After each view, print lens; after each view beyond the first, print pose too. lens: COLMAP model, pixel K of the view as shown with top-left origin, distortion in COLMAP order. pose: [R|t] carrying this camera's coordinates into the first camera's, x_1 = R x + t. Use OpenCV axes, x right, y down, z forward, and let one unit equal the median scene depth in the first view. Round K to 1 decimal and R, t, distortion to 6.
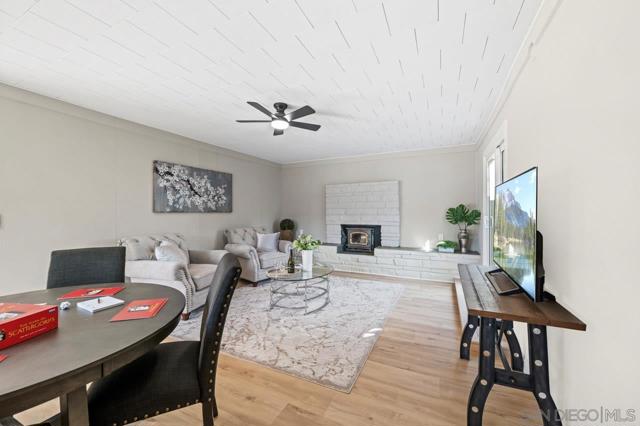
lens RADIAL K [[252.5, 0, 319.6], [0, 252.5, 214.1], [0, 0, 1]] dist [-0.003529, -0.000812]
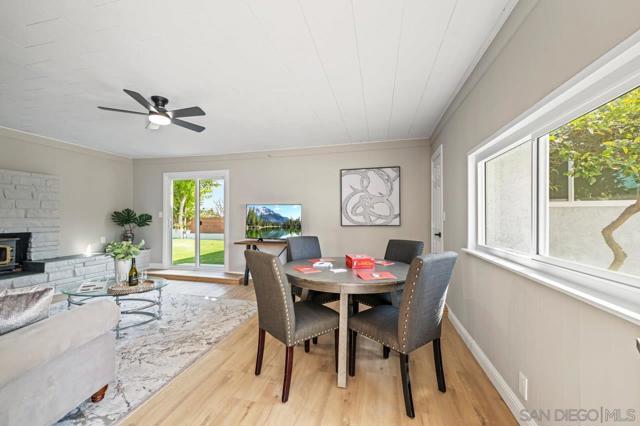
lens RADIAL K [[252.5, 0, 321.9], [0, 252.5, 214.8], [0, 0, 1]] dist [-0.003529, -0.000812]
pose [[-0.227630, 0.012414, 0.973669, -0.878723], [0.002001, 0.999923, -0.012281, 0.005409], [-0.973746, -0.000847, -0.227637, 0.462963]]
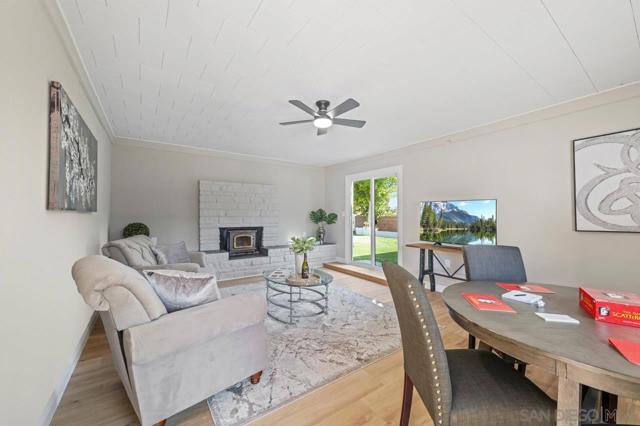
lens RADIAL K [[252.5, 0, 318.9], [0, 252.5, 211.1], [0, 0, 1]] dist [-0.003529, -0.000812]
pose [[0.483225, 0.020170, 0.875264, -0.740038], [-0.002110, 0.999759, -0.021874, 0.003636], [-0.875494, 0.008723, 0.483151, 0.402293]]
